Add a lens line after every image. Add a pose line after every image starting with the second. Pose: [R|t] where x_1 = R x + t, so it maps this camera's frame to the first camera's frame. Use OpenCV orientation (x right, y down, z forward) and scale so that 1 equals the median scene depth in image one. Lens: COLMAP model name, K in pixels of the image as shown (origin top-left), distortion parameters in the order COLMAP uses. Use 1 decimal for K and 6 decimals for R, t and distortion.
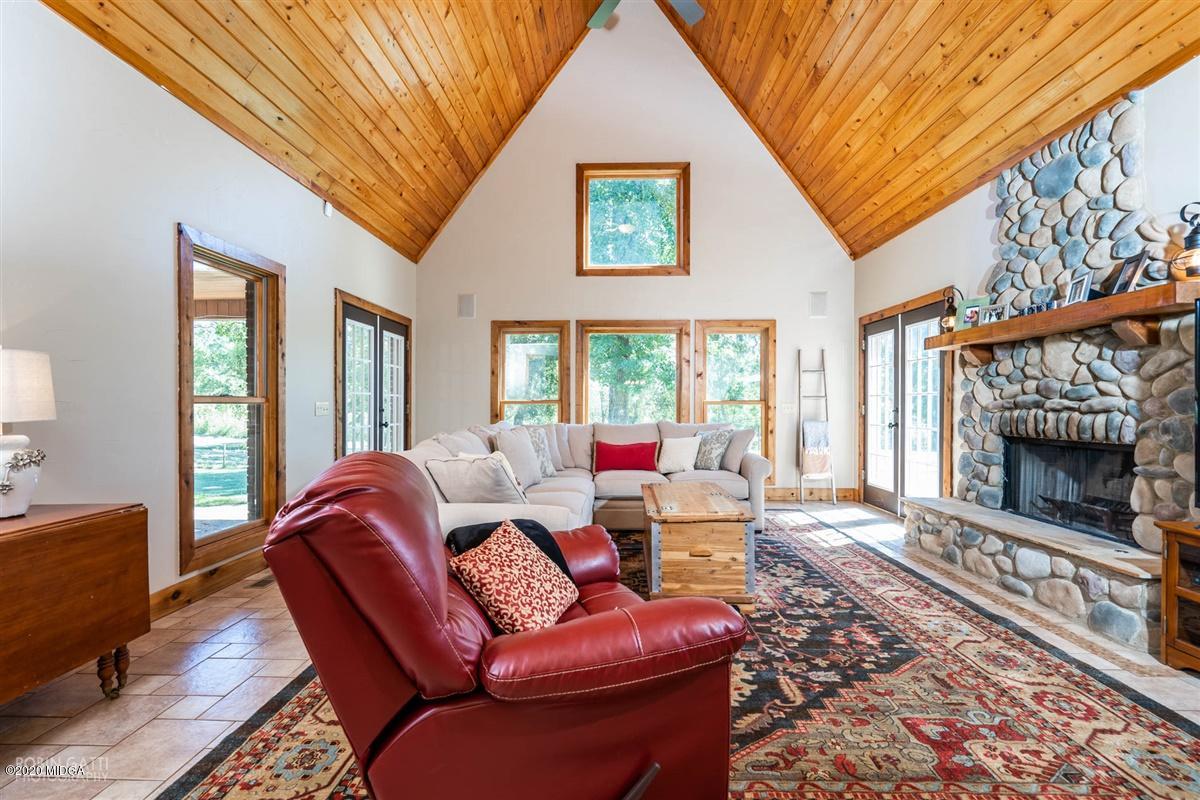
lens RADIAL K [[555.2, 0, 614.8], [0, 555.2, 399.4], [0, 0, 1]] dist [0.000256, 0.000853]
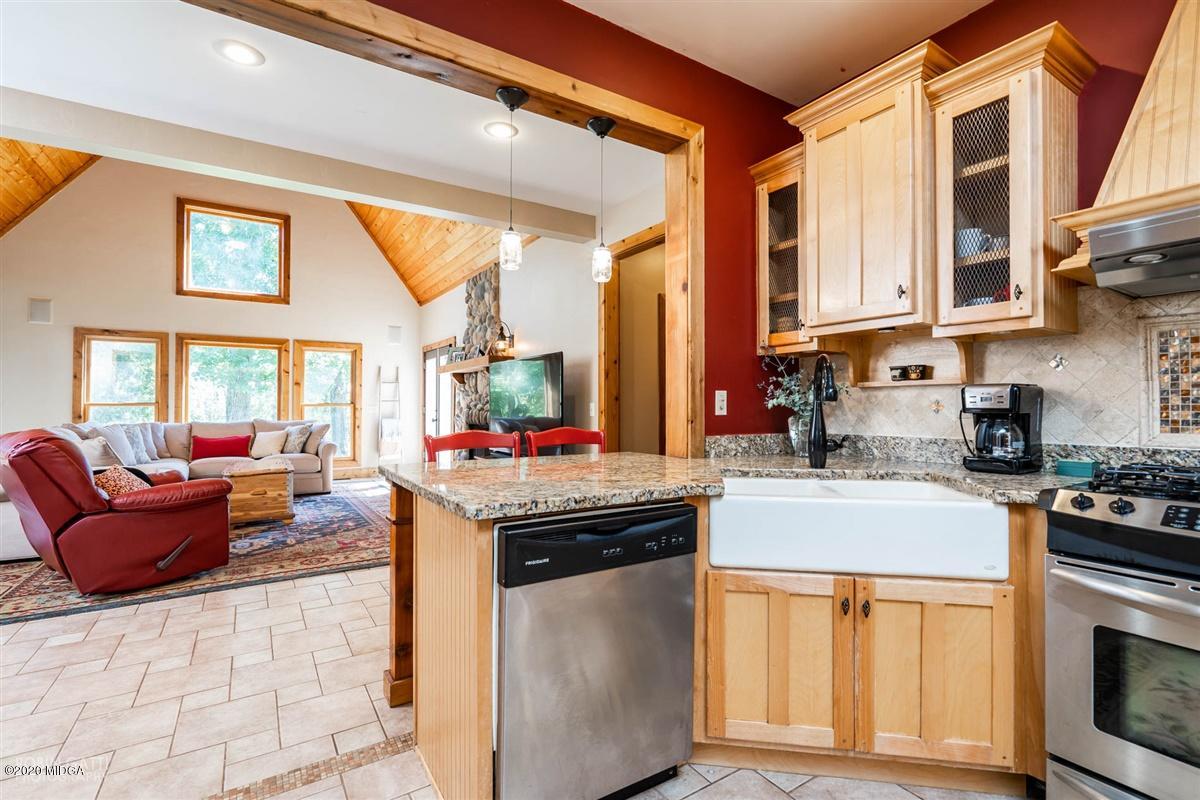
lens RADIAL K [[555.2, 0, 614.8], [0, 555.2, 399.4], [0, 0, 1]] dist [0.000256, 0.000853]
pose [[0.834283, 0.005854, 0.551305, 0.058537], [-0.004461, 0.999983, -0.003868, -0.005677], [-0.551318, 0.000768, 0.834295, -0.482056]]
